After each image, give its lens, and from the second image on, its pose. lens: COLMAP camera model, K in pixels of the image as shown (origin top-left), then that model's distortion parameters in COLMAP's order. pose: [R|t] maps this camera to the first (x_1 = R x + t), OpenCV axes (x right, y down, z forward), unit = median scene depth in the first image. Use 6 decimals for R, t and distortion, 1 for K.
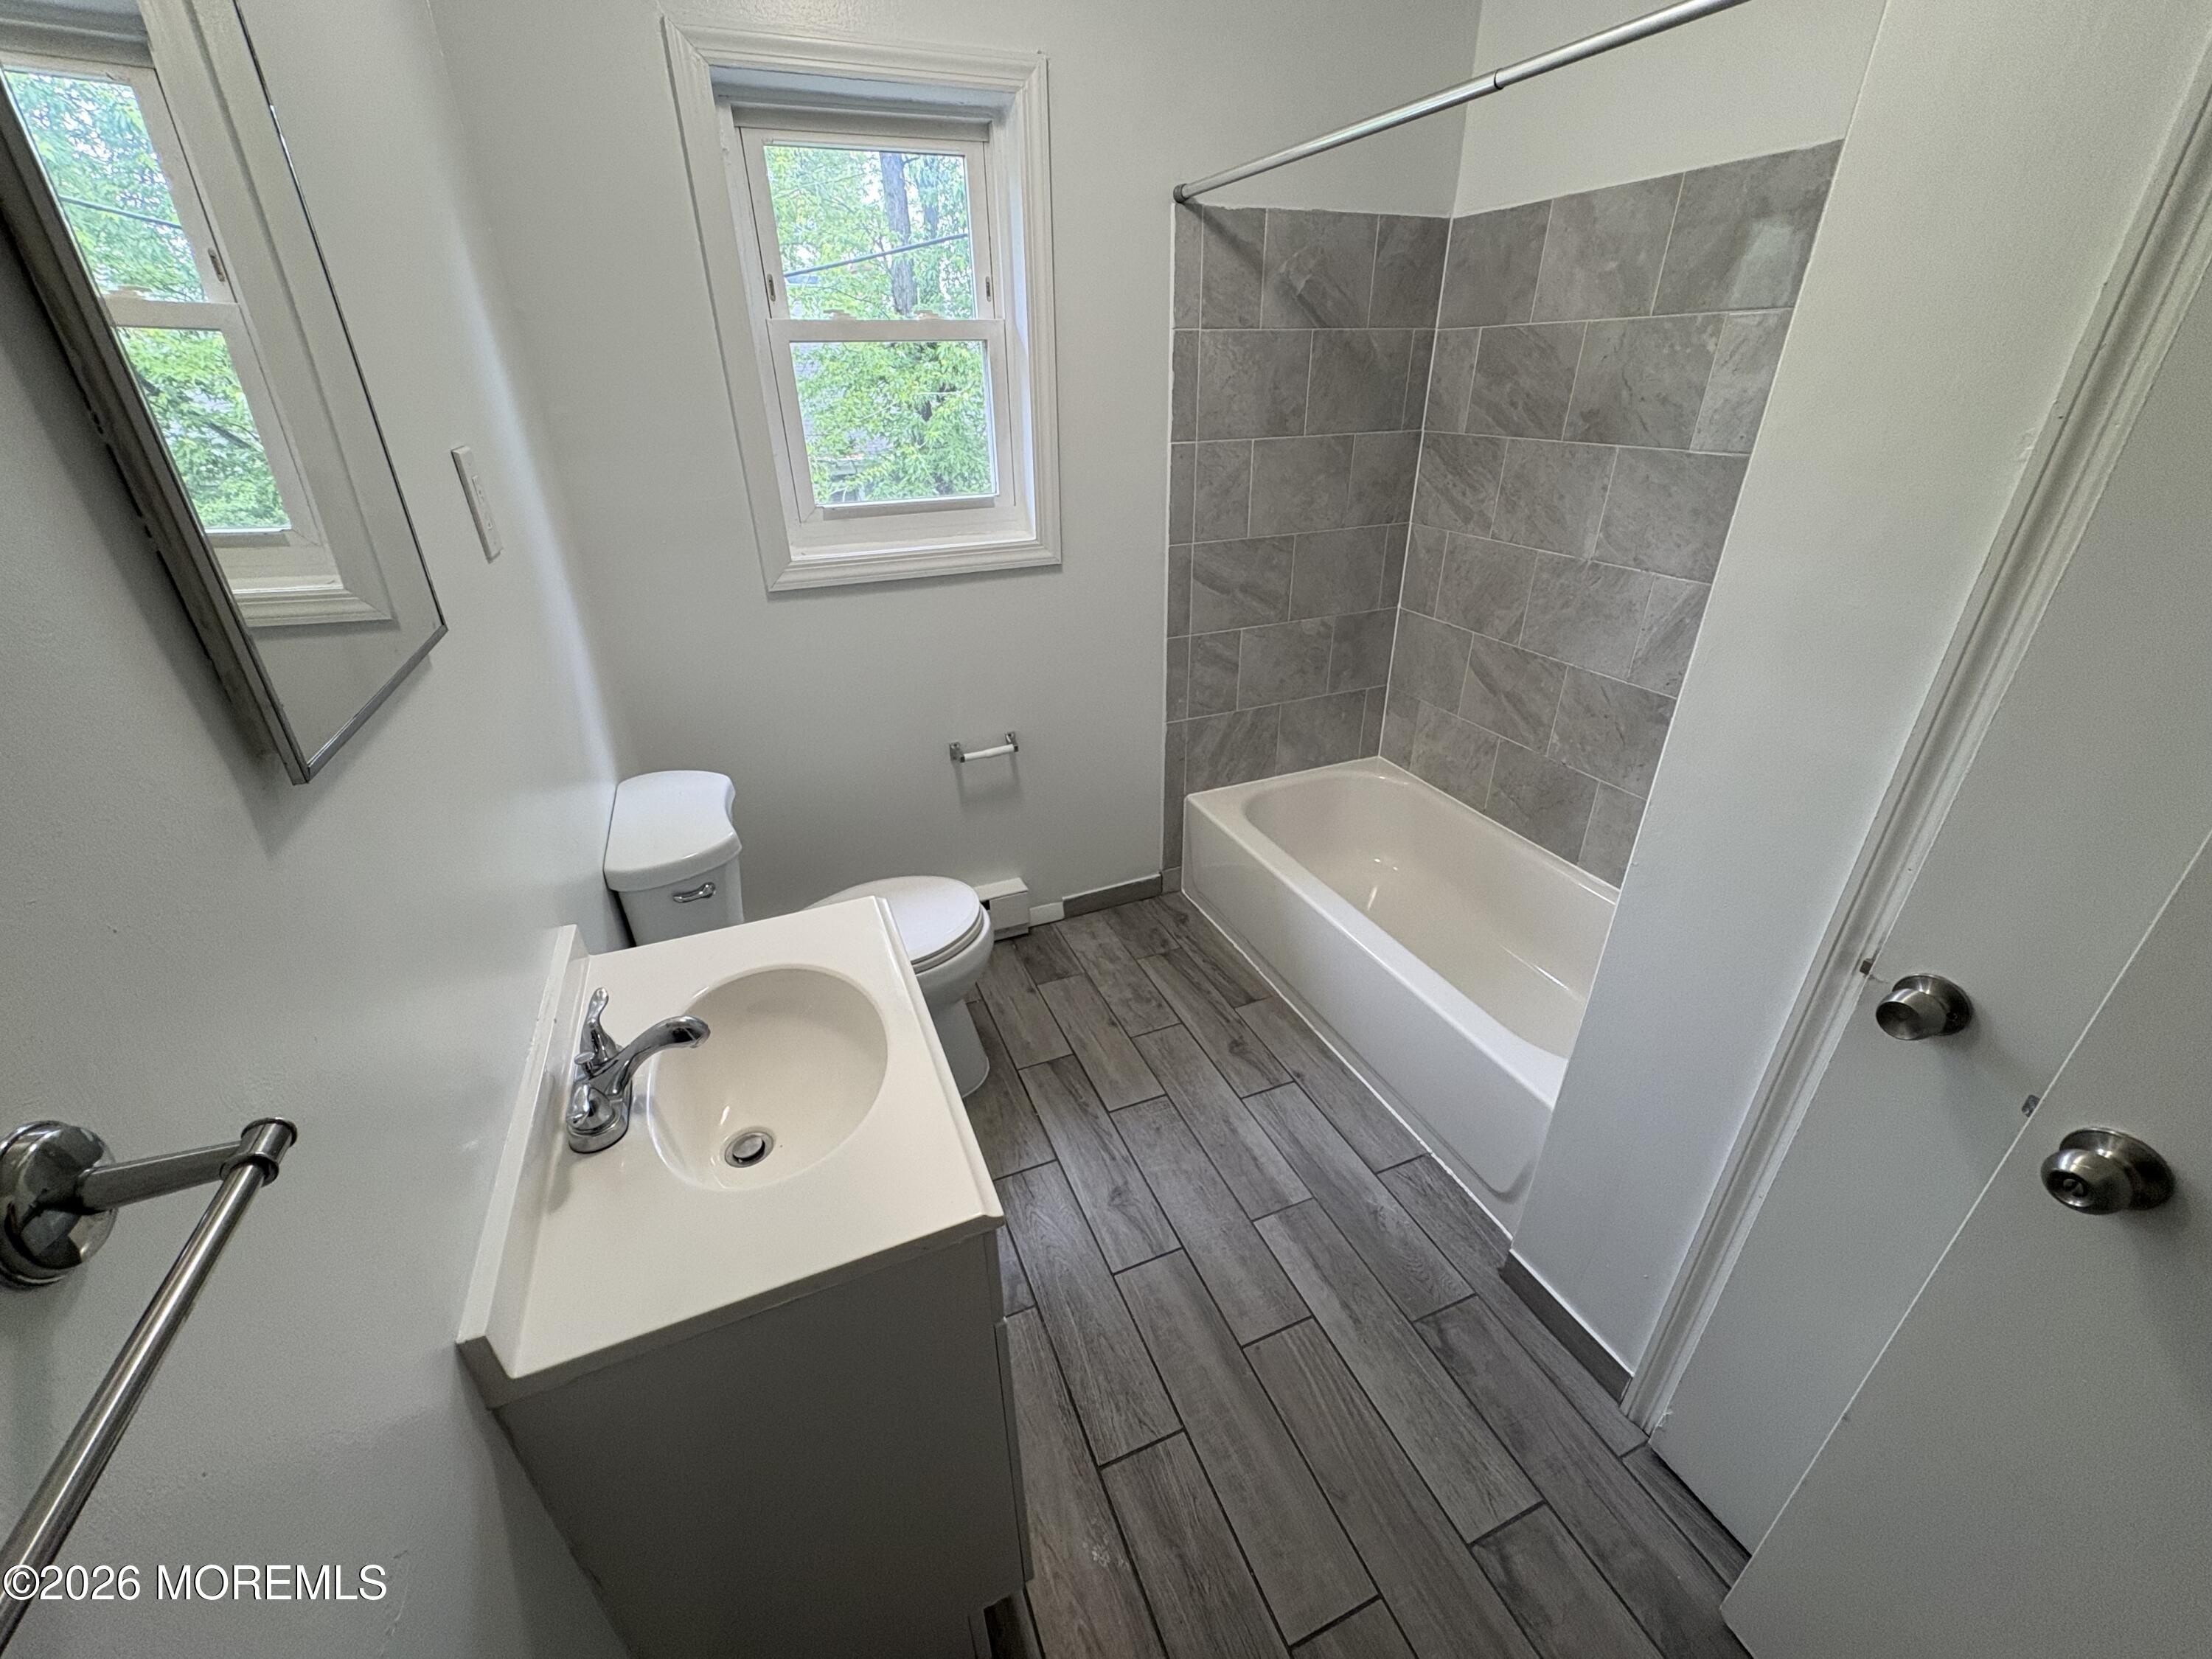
lens RADIAL K [[878.1, 0, 1103.9], [0, 878.1, 825.5], [0, 0, 1]] dist [-0.000083, 0.000405]
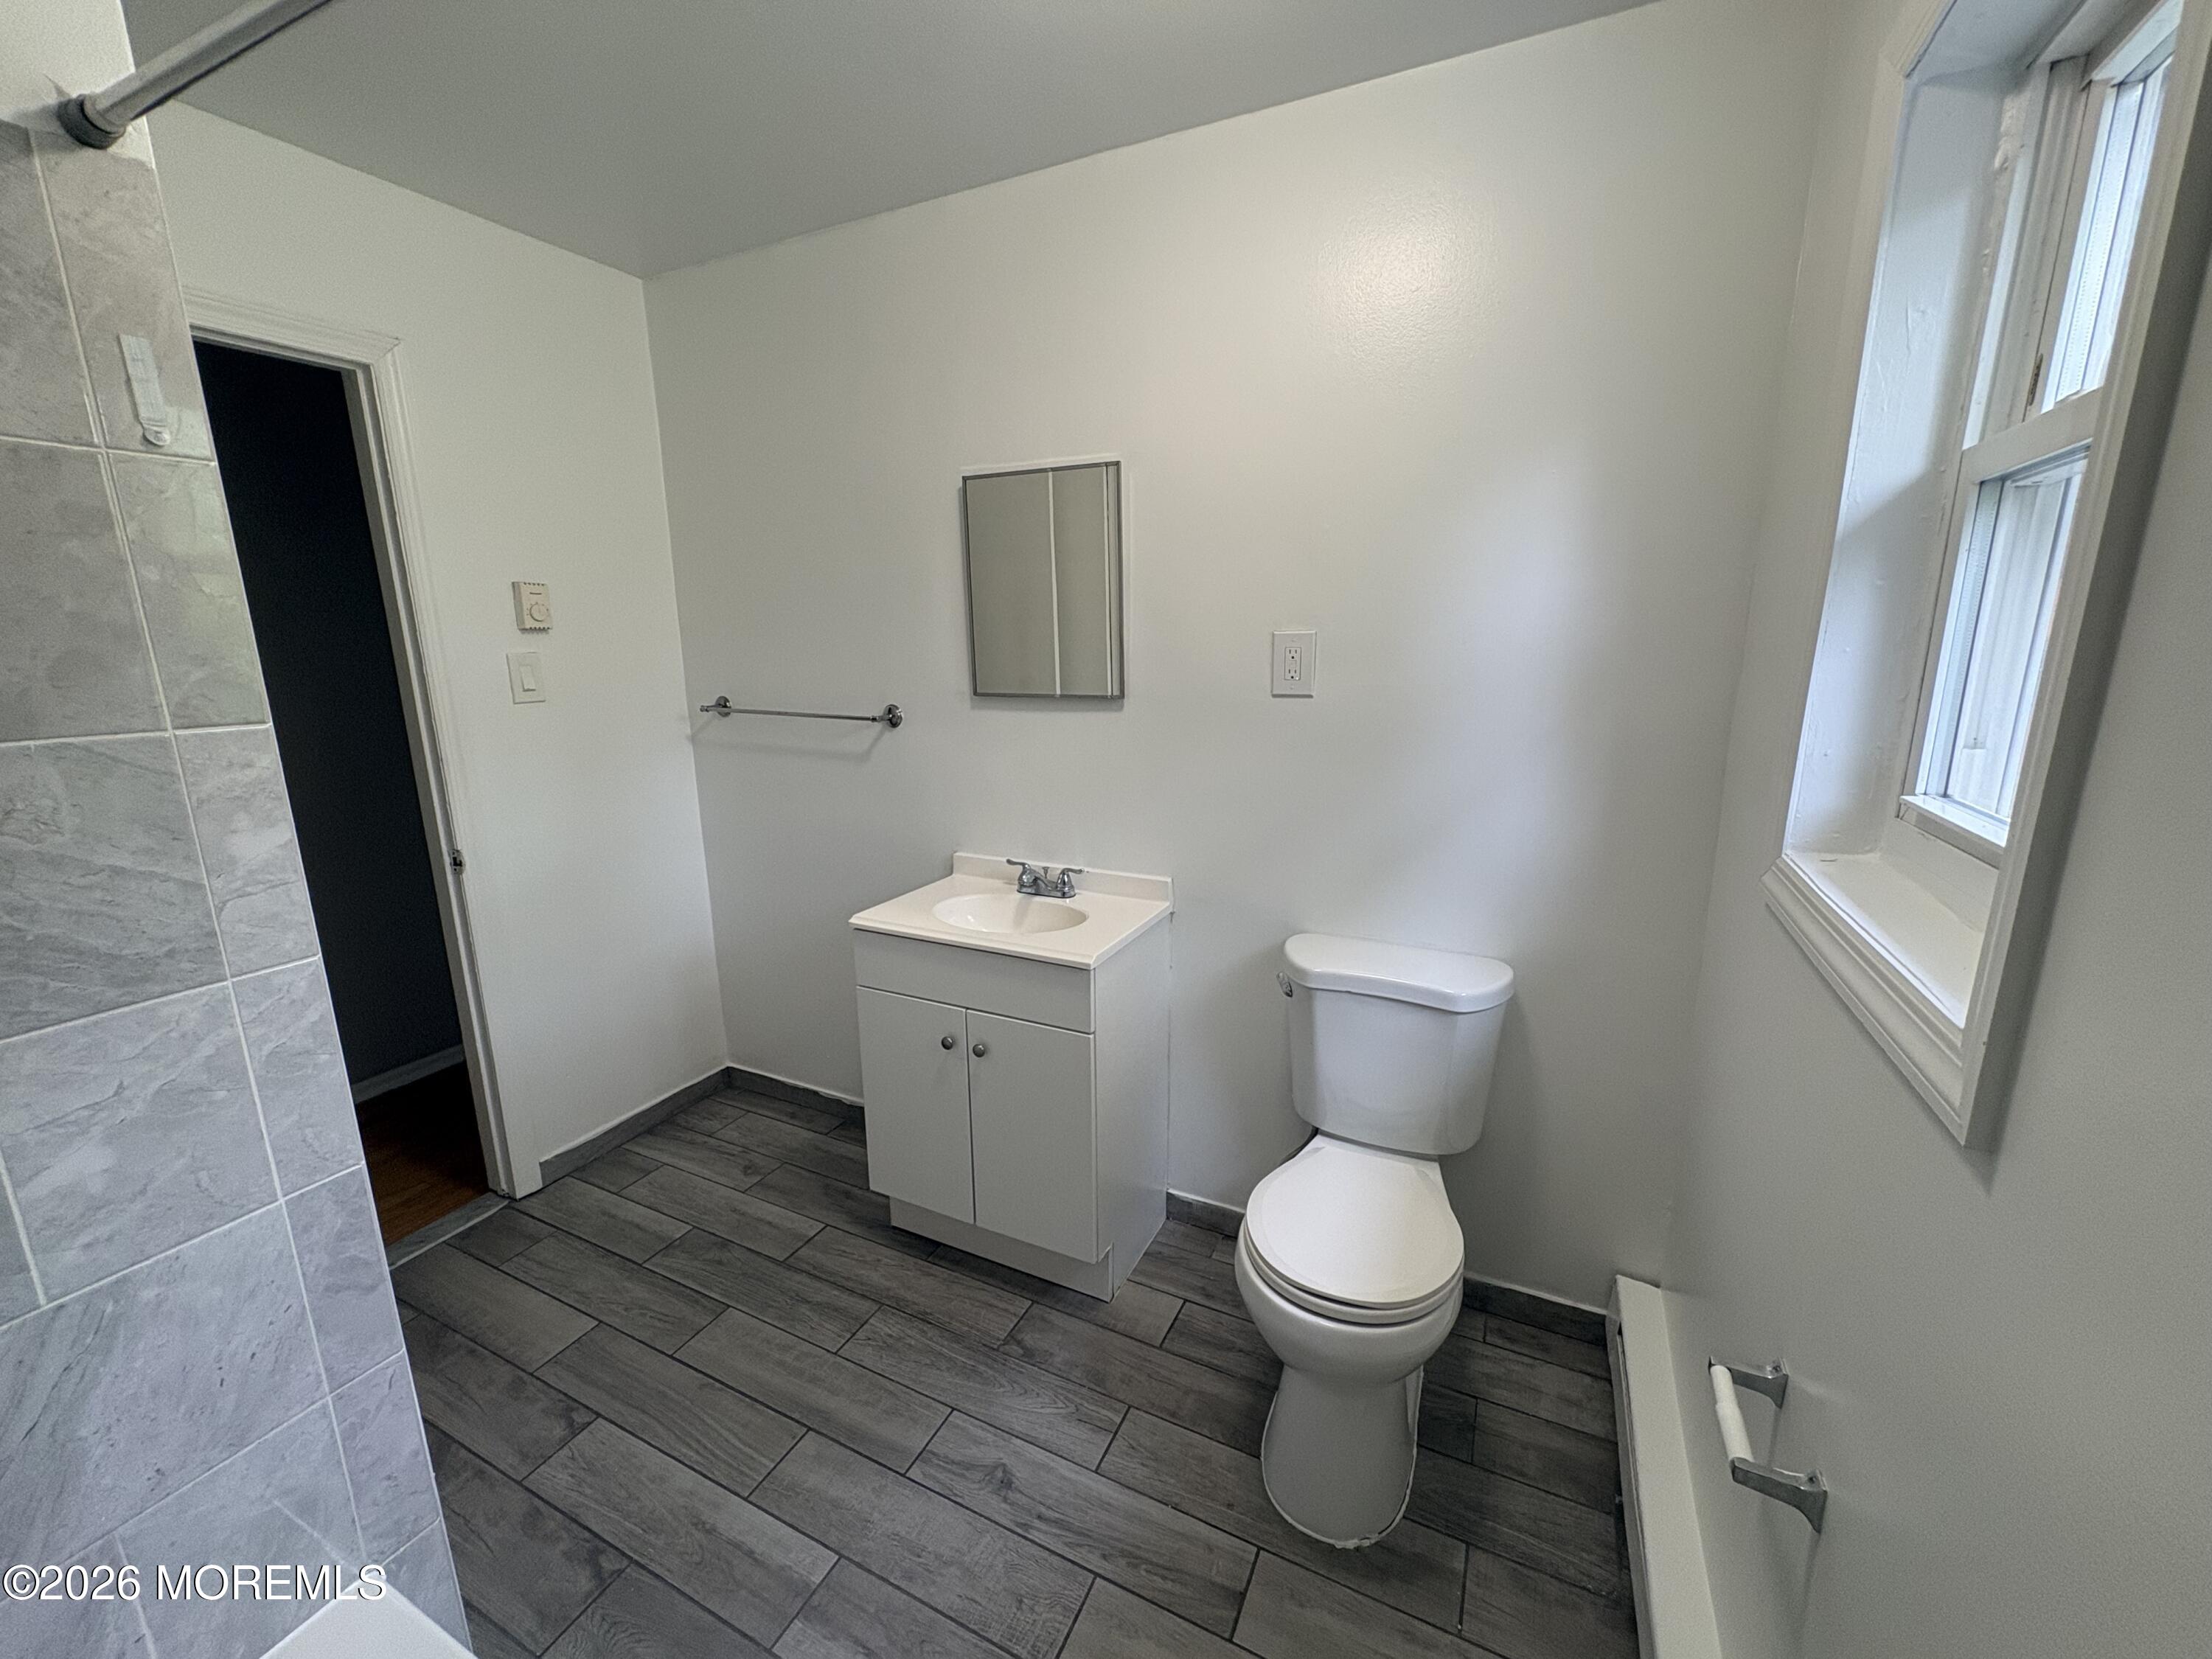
lens RADIAL K [[878.1, 0, 1103.9], [0, 878.1, 825.5], [0, 0, 1]] dist [-0.000083, 0.000405]
pose [[-0.751317, 0.165811, -0.638772, 0.407026], [-0.277143, 0.799161, 0.533417, -0.598812], [0.598928, 0.577796, -0.554470, 1.256855]]
